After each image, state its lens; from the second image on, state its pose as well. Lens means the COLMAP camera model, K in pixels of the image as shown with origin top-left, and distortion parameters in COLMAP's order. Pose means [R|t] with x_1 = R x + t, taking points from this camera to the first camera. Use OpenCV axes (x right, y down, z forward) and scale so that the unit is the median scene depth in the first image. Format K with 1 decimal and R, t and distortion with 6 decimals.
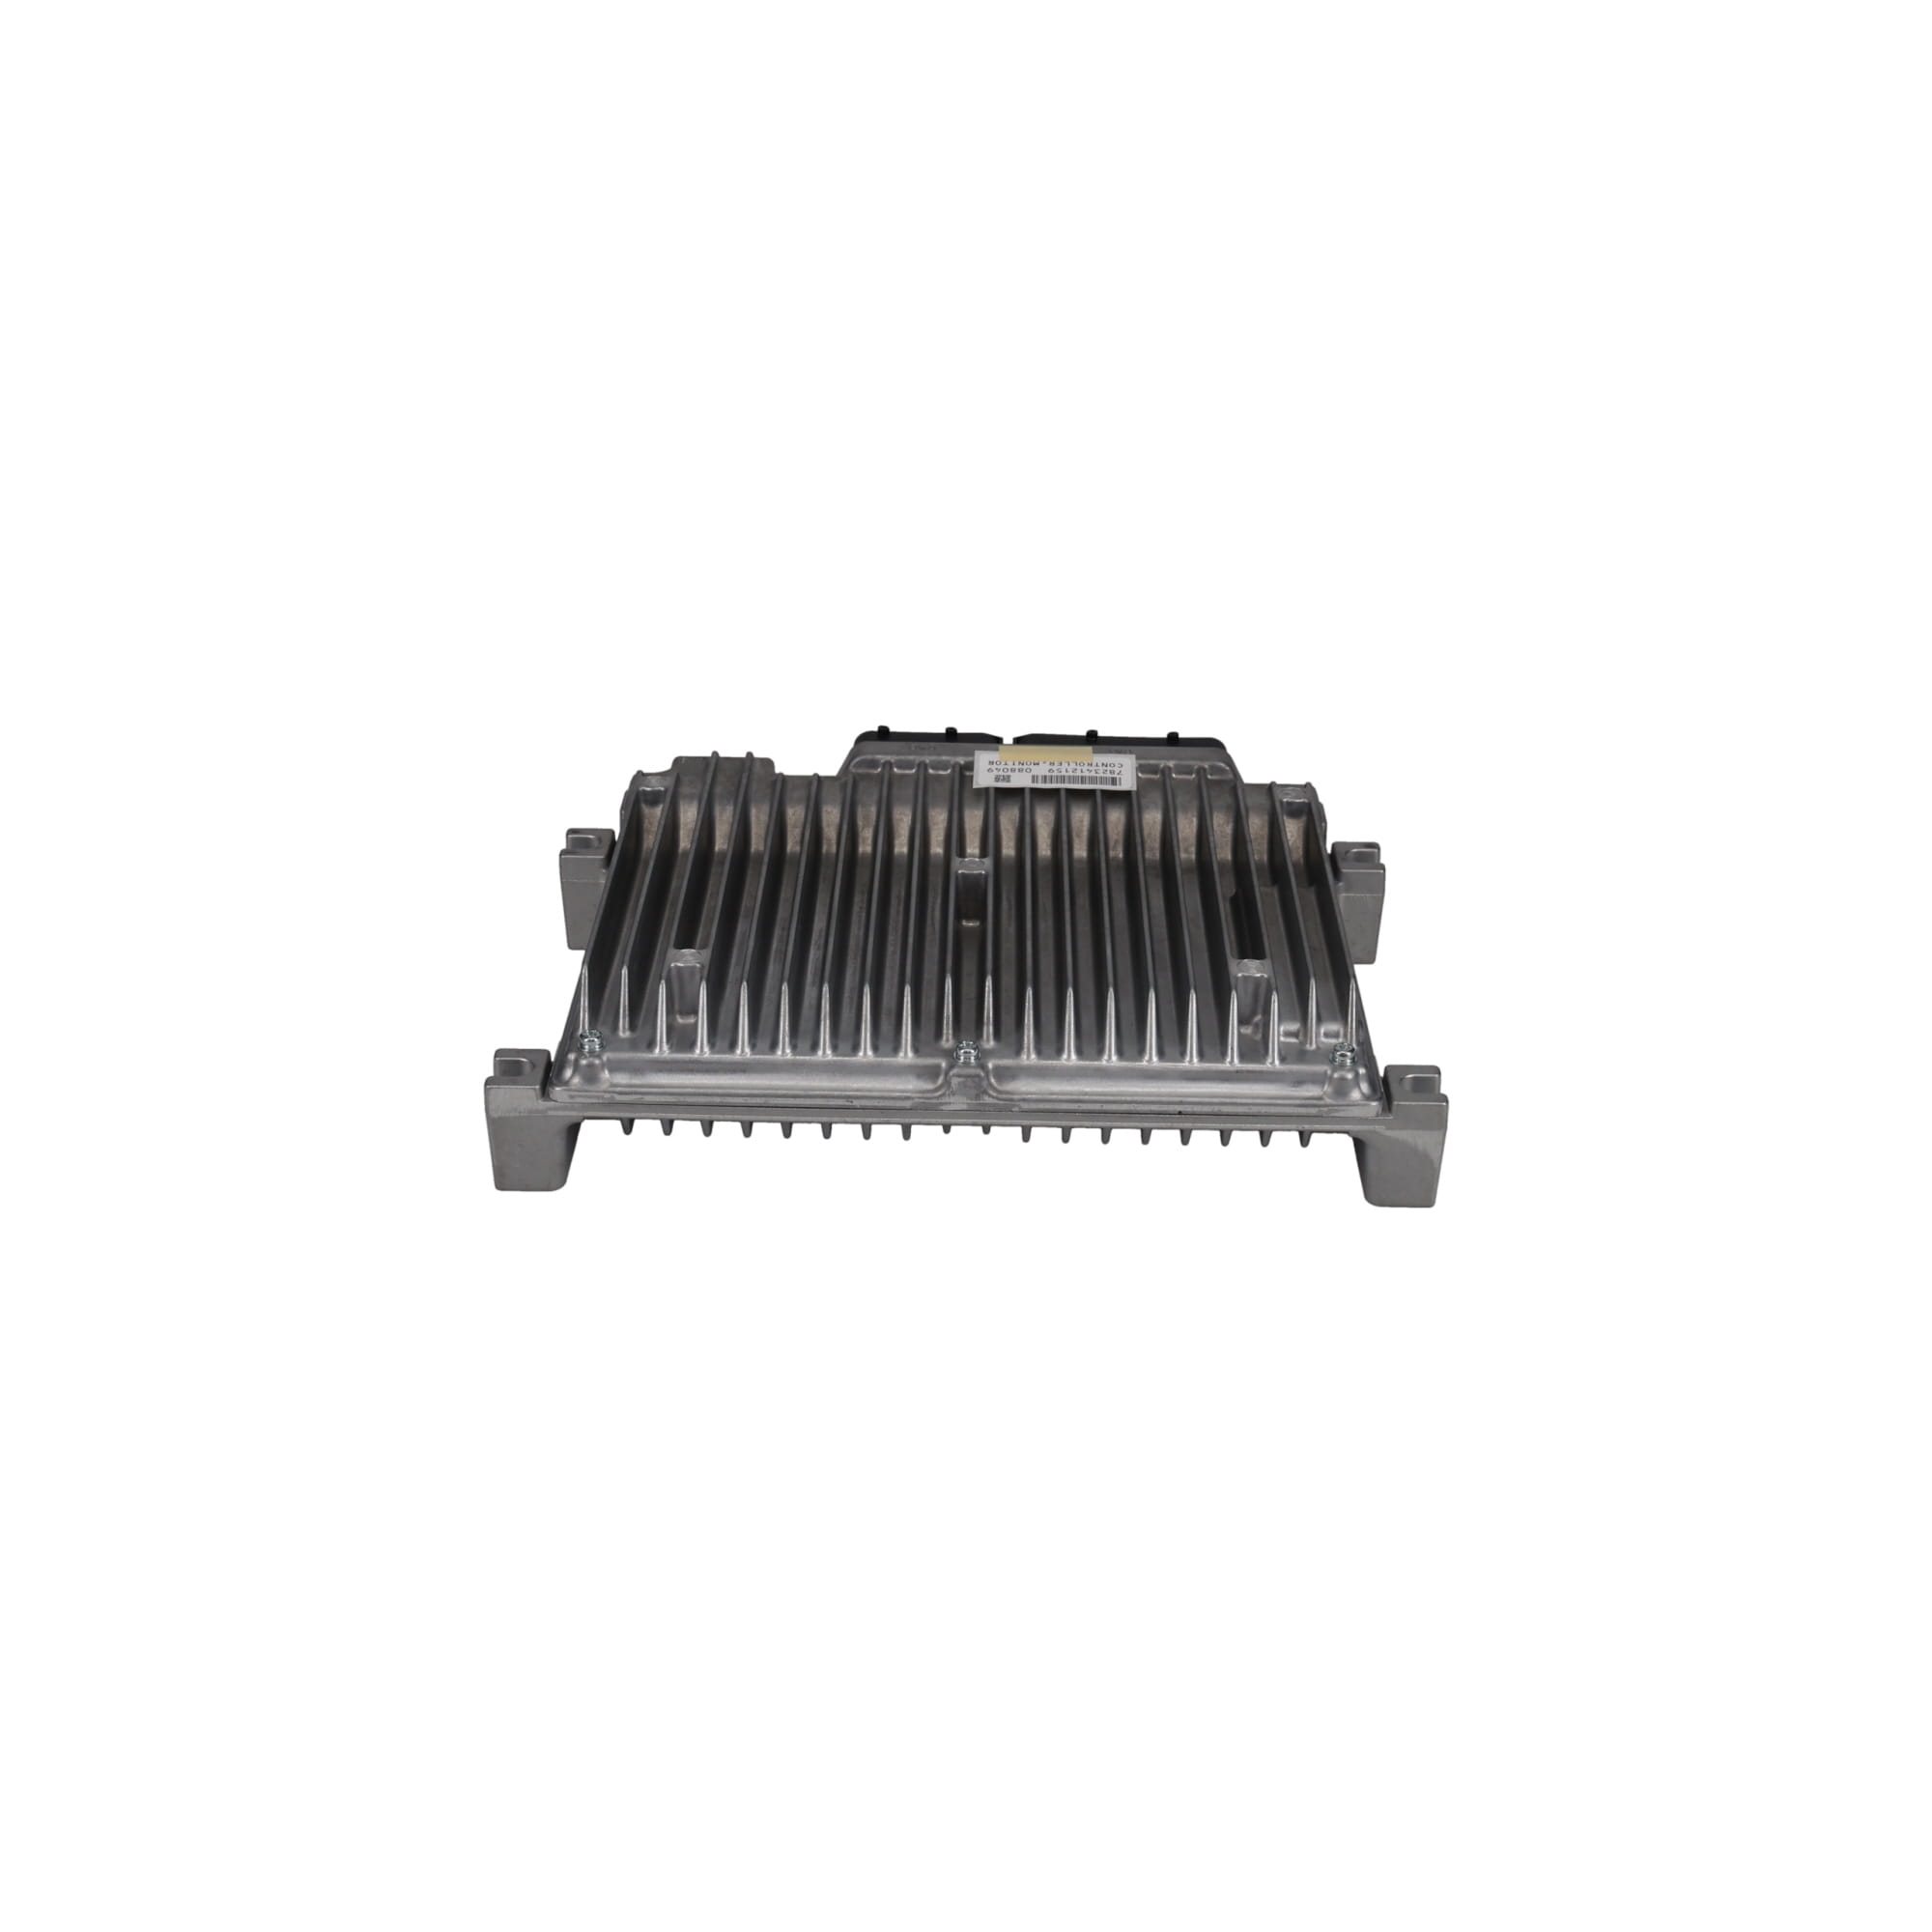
lens RADIAL K [[2535.8, 0, 966.0], [0, 2535.8, 966.0], [0, 0, 1]] dist [-0.036736, -0.010386]
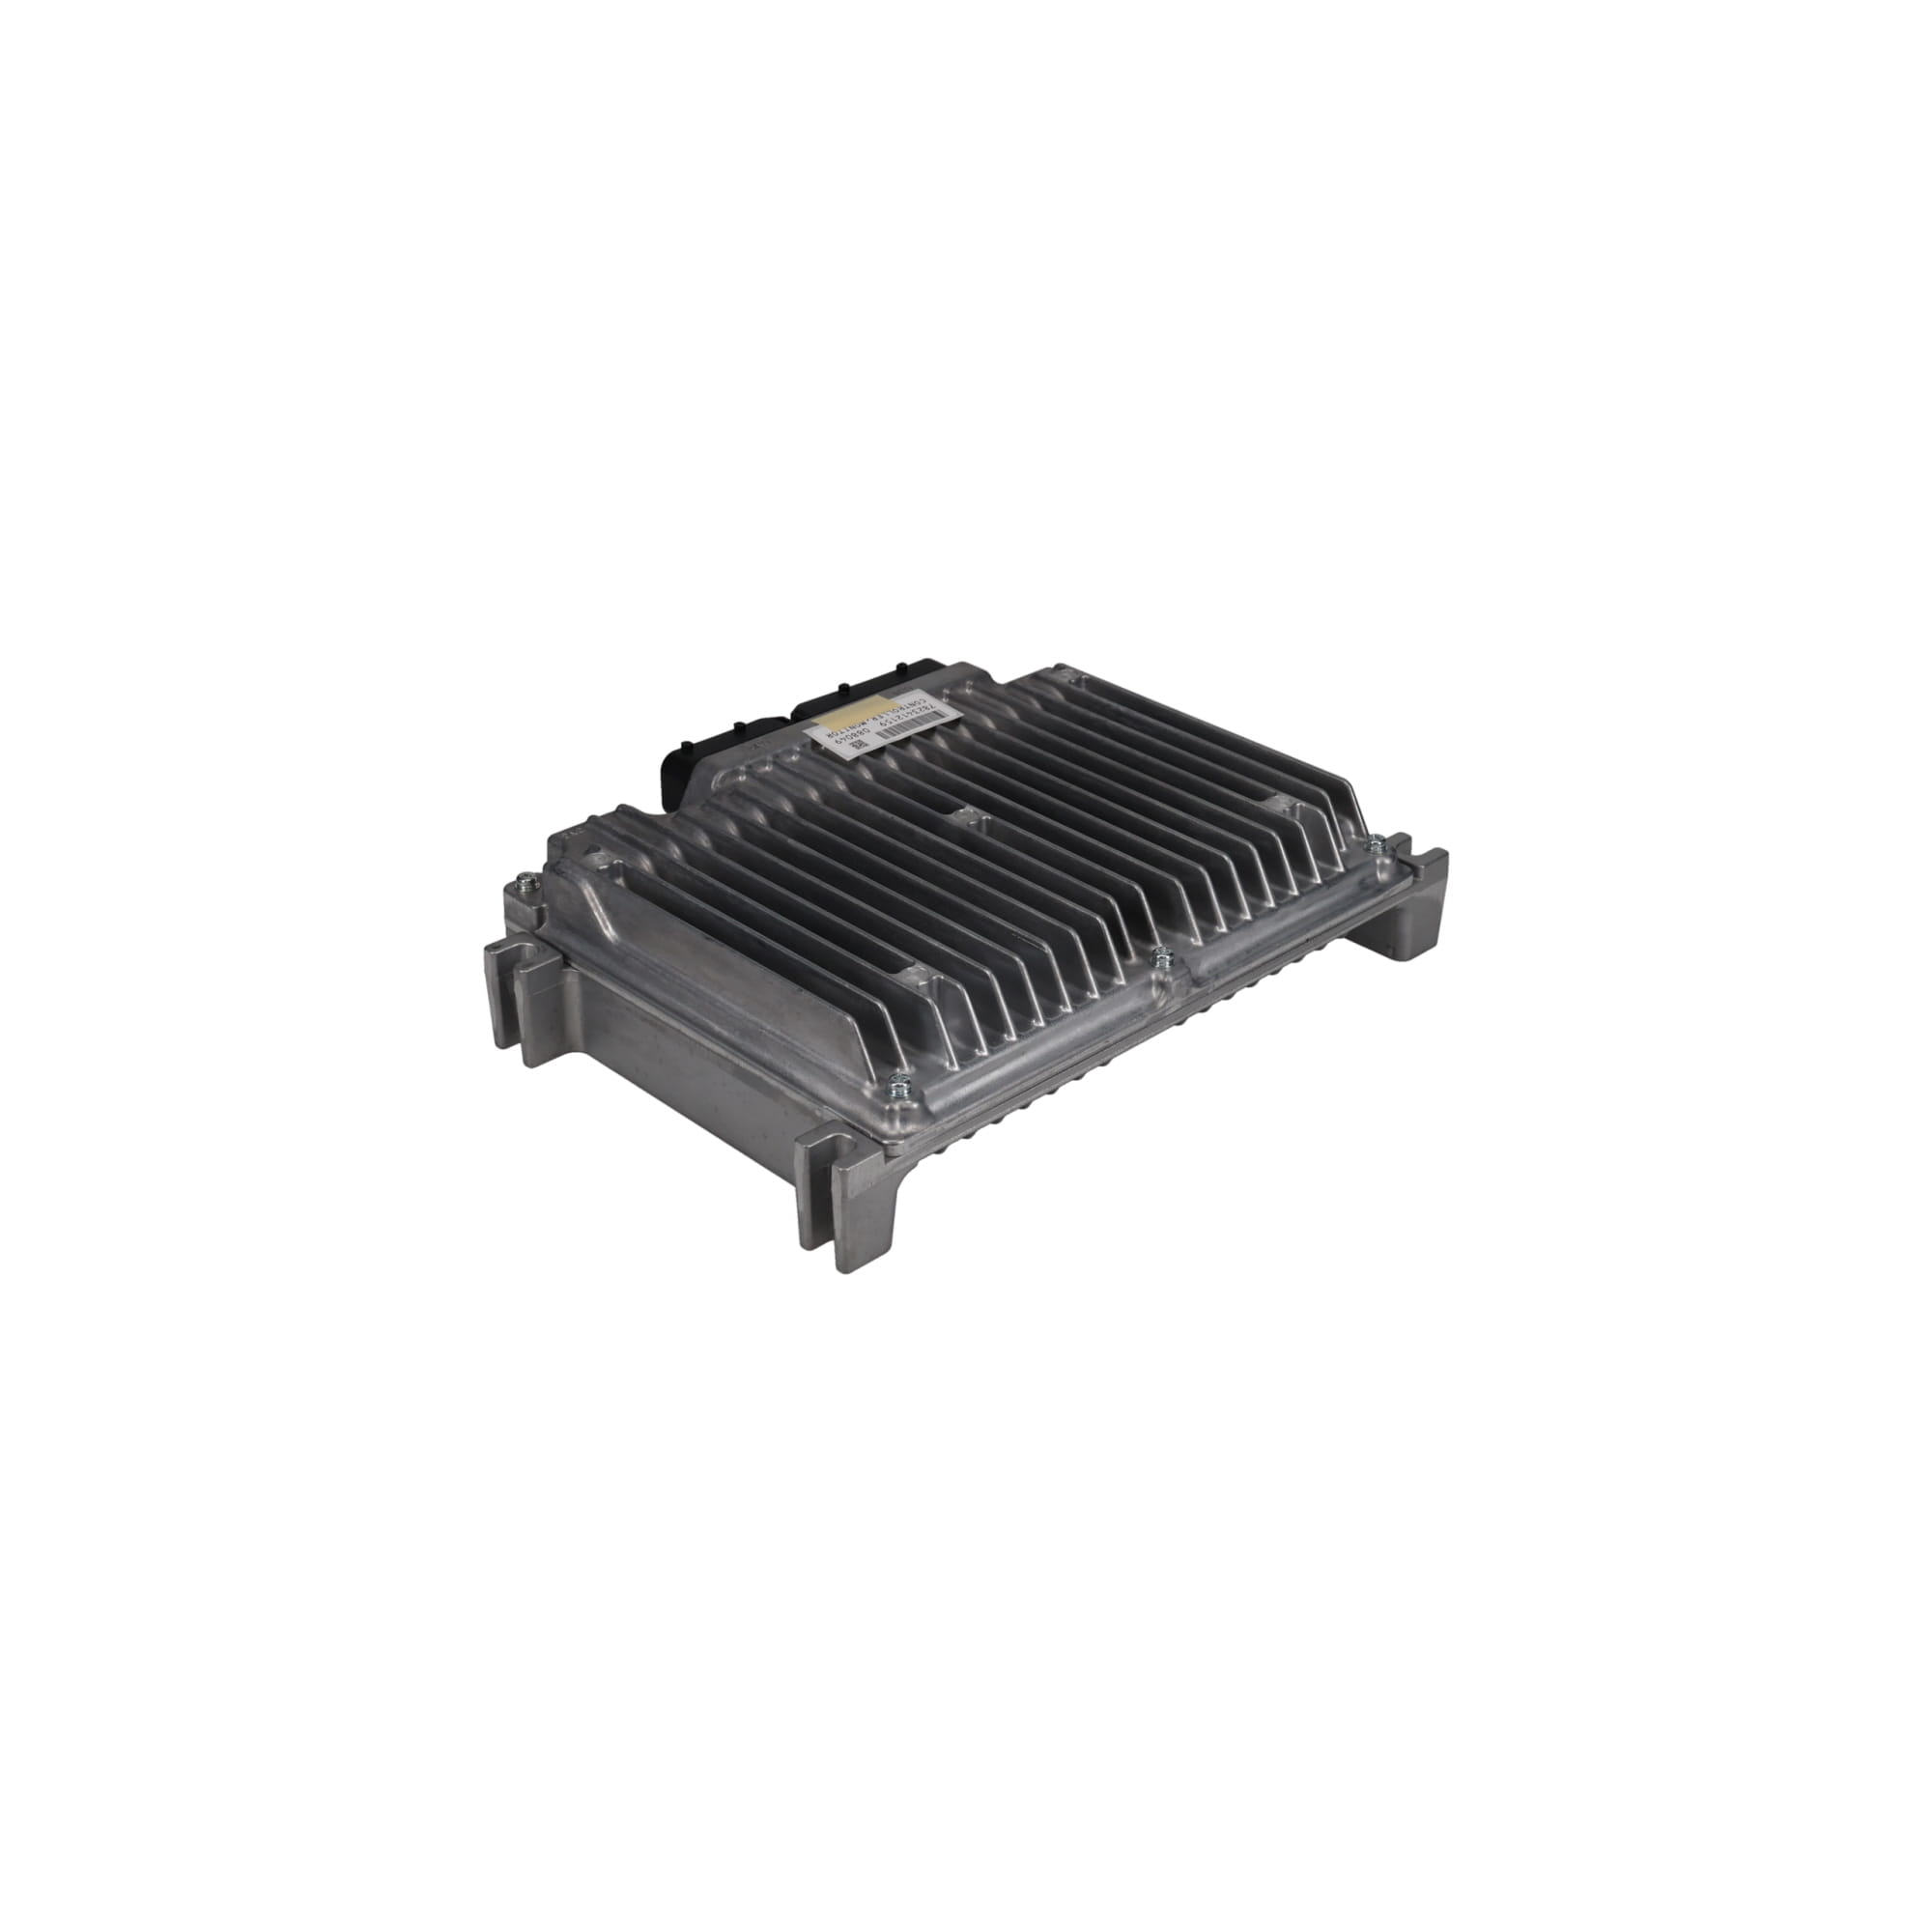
lens RADIAL K [[2535.8, 0, 966.0], [0, 2535.8, 966.0], [0, 0, 1]] dist [-0.036736, -0.010386]
pose [[0.696964, -0.345062, 0.628628, -0.639483], [0.340063, 0.930820, 0.133909, -0.116362], [-0.631346, 0.120443, 0.766091, 0.228855]]
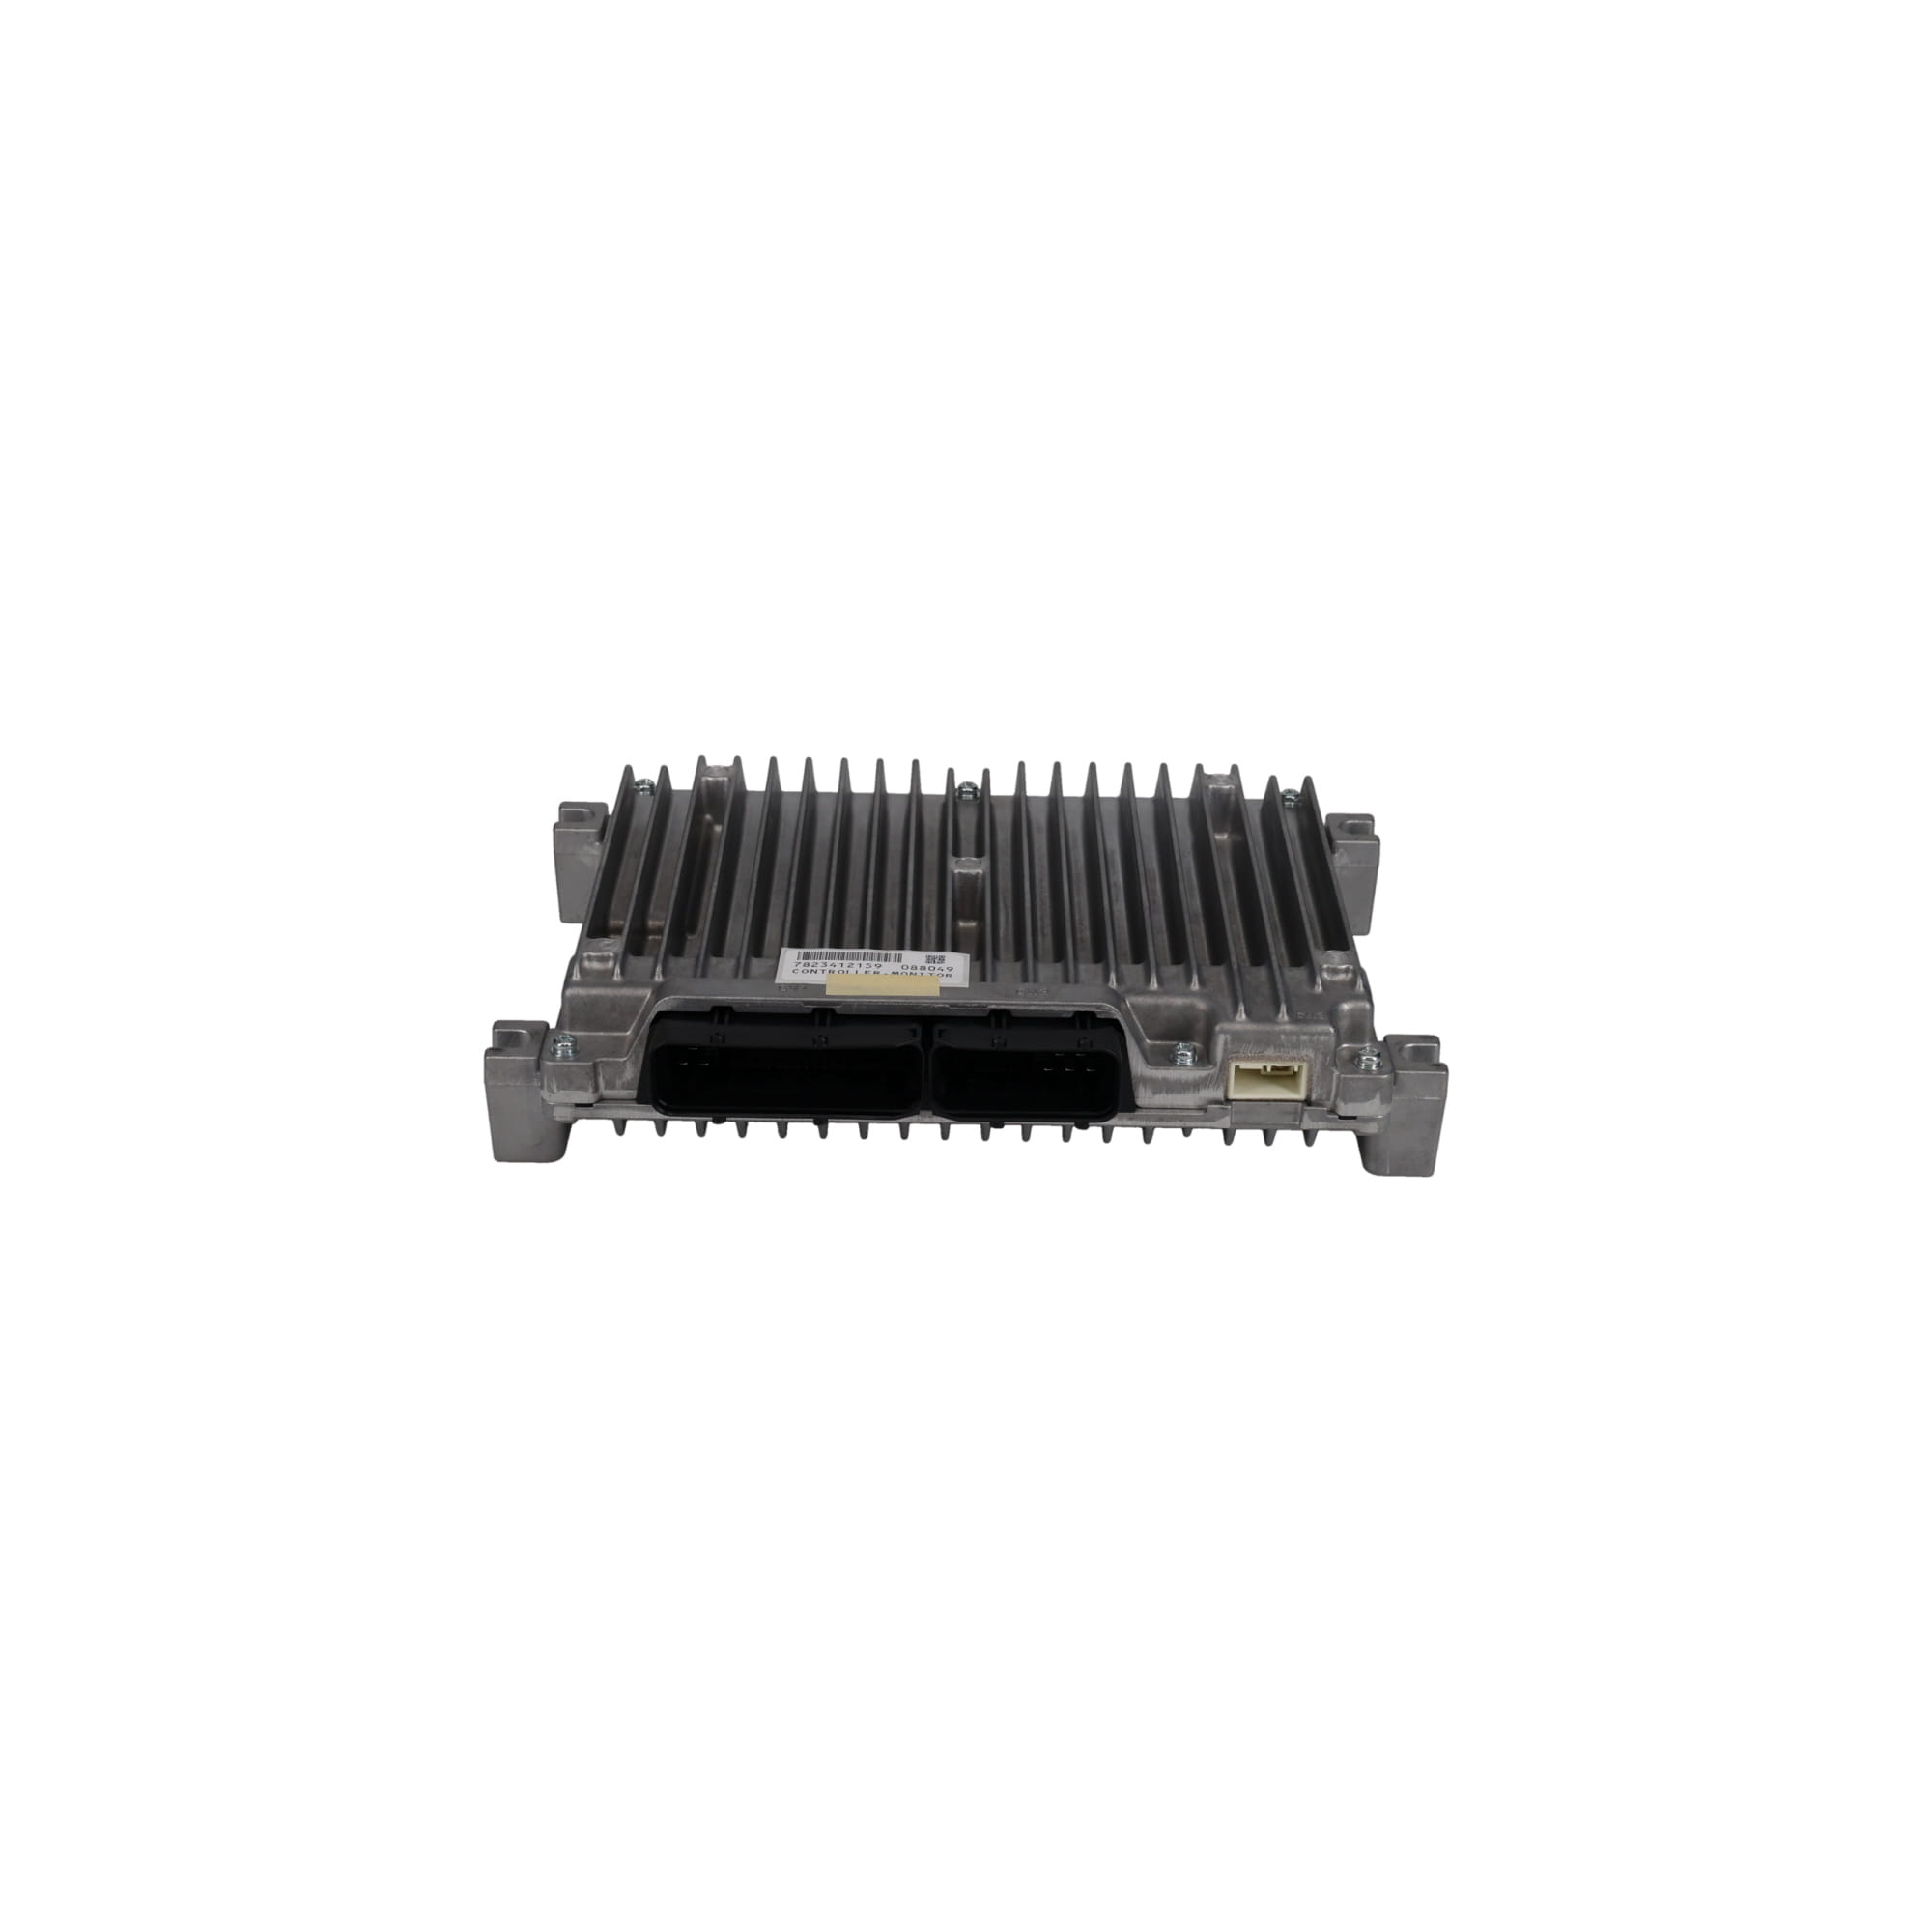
lens RADIAL K [[2535.8, 0, 966.0], [0, 2535.8, 966.0], [0, 0, 1]] dist [-0.036736, -0.010386]
pose [[-0.999471, -0.018163, -0.026976, 0.028342], [-0.032391, 0.481747, 0.875711, -0.859214], [-0.002910, 0.876122, -0.482081, 1.473997]]
